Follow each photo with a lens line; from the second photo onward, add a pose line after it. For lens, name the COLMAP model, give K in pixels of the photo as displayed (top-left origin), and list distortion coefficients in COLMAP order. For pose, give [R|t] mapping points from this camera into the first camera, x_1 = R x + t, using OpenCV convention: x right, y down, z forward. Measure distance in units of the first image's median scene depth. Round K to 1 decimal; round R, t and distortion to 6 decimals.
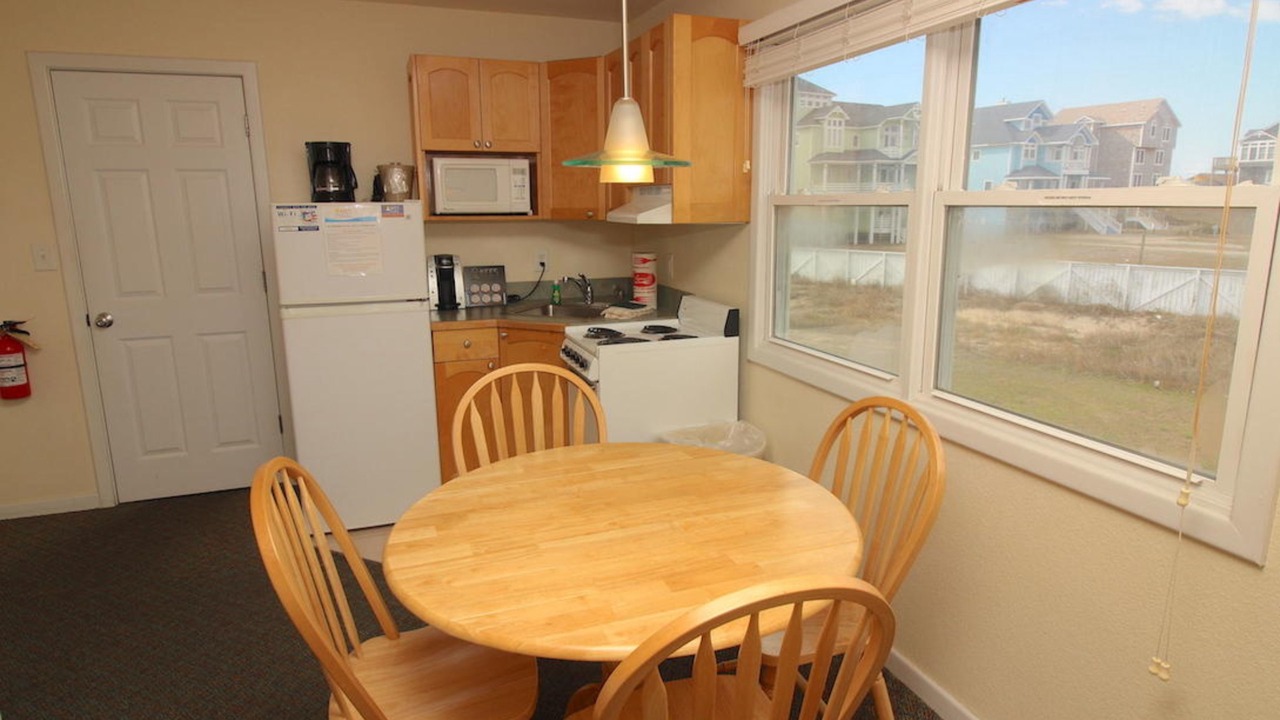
lens RADIAL K [[784.2, 0, 639.5], [0, 784.2, 350.9], [0, 0, 1]] dist [-0.003264, -0.000514]
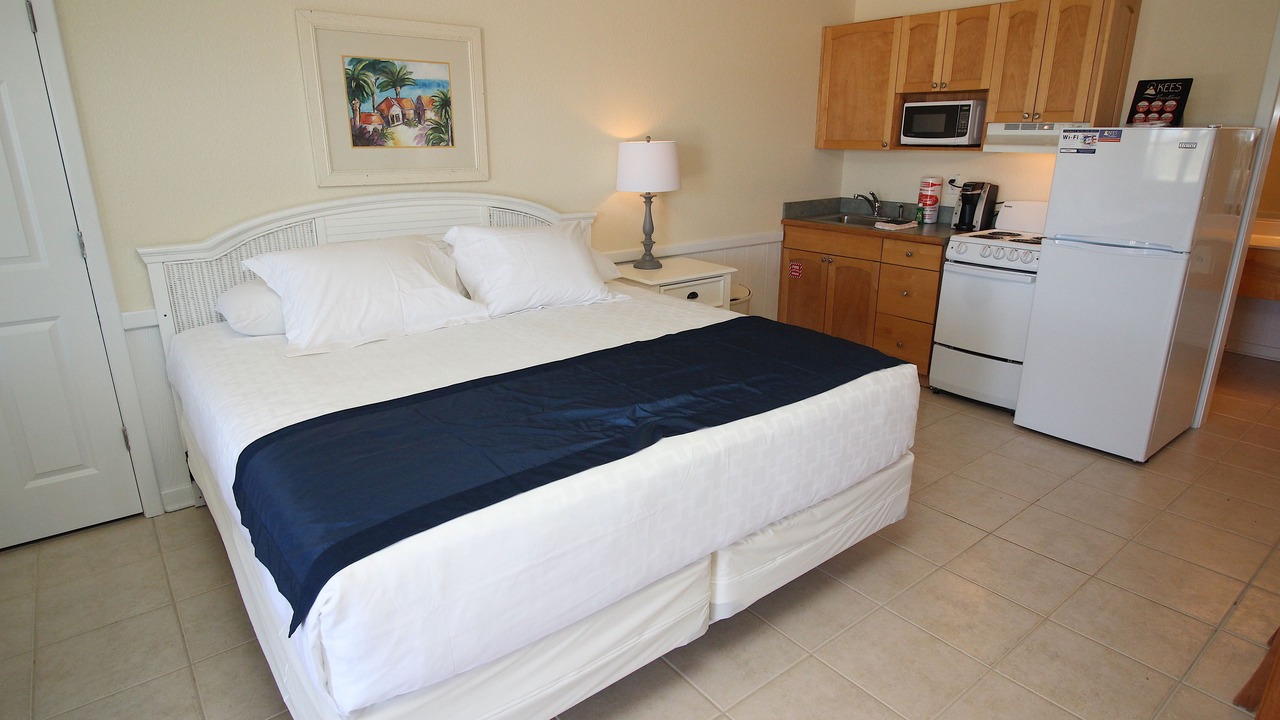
lens RADIAL K [[709.3, 0, 640.4], [0, 709.3, 353.2], [0, 0, 1]] dist [-0.010016, -0.001522]
pose [[0.312703, 0.291291, -0.904083, 0.335994], [-0.203673, 0.950240, 0.235716, 0.007543], [0.927758, 0.110428, 0.356471, 0.085916]]
